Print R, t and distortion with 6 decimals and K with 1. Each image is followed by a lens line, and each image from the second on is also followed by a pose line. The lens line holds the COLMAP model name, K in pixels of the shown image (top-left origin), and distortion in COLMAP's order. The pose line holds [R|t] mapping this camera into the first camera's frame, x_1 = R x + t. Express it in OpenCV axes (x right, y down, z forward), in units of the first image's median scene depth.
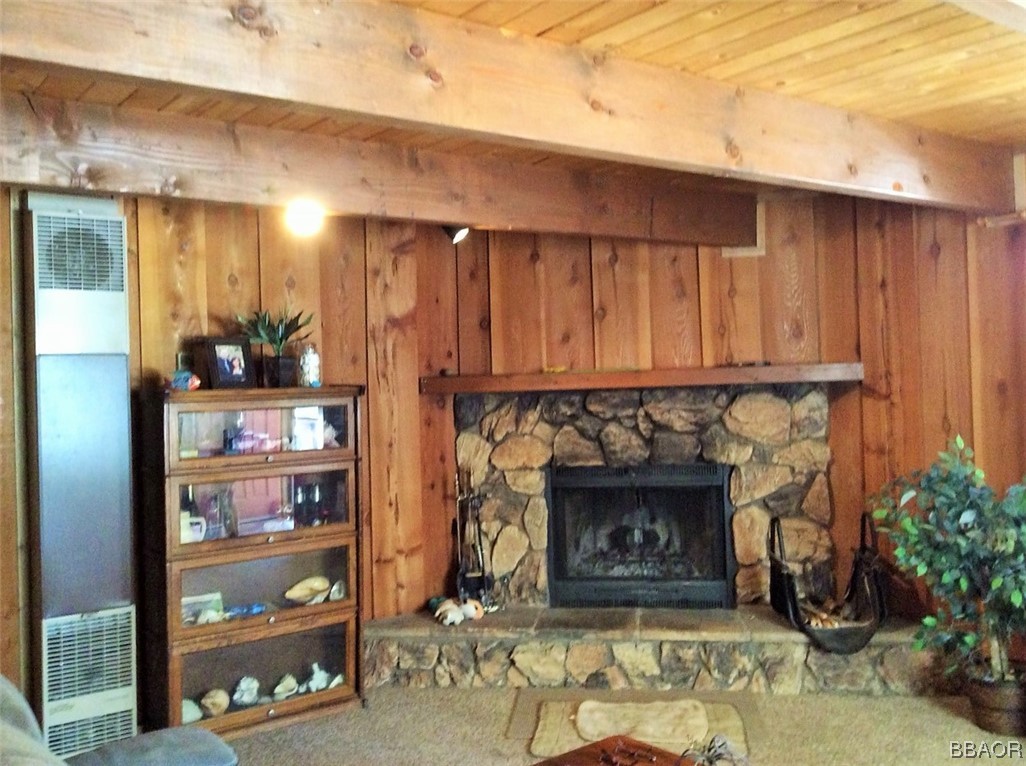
lens RADIAL K [[948.5, 0, 513.0], [0, 948.5, 383.0], [0, 0, 1]] dist [0.142507, -0.272884]
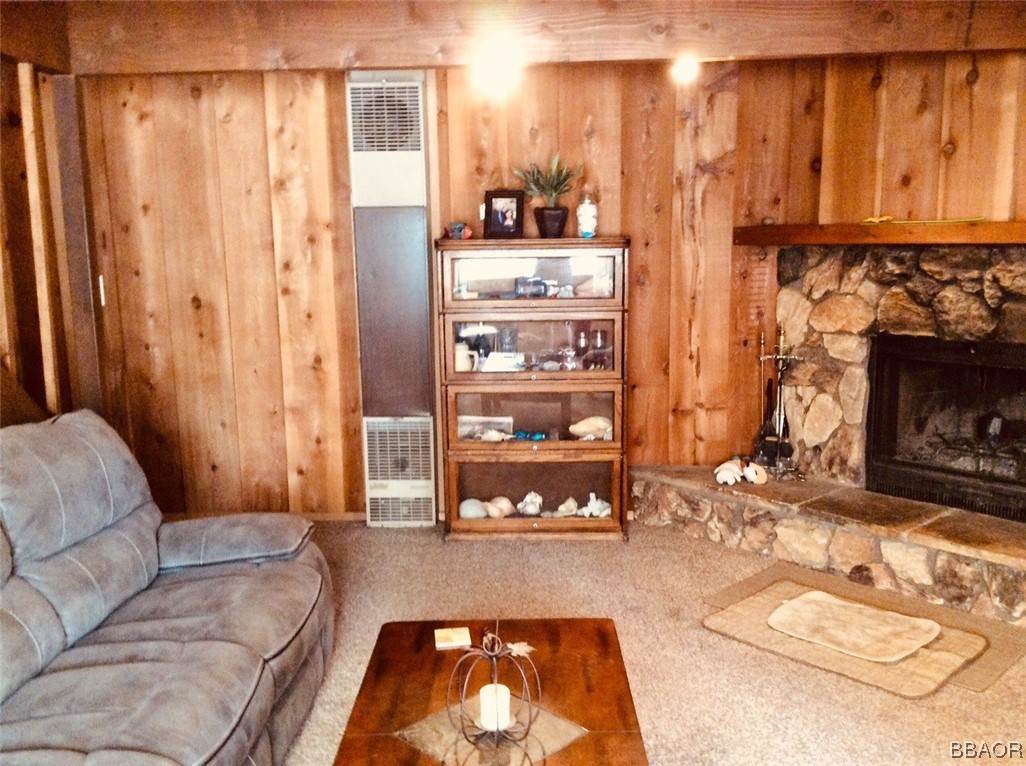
lens RADIAL K [[908.1, 0, 513.0], [0, 908.1, 383.0], [0, 0, 1]] dist [0.129740, -0.241691]
pose [[0.783777, 0.120993, -0.609142, 0.309232], [-0.009046, 0.982959, 0.183603, -0.019077], [0.620976, -0.138394, 0.771515, 0.146455]]
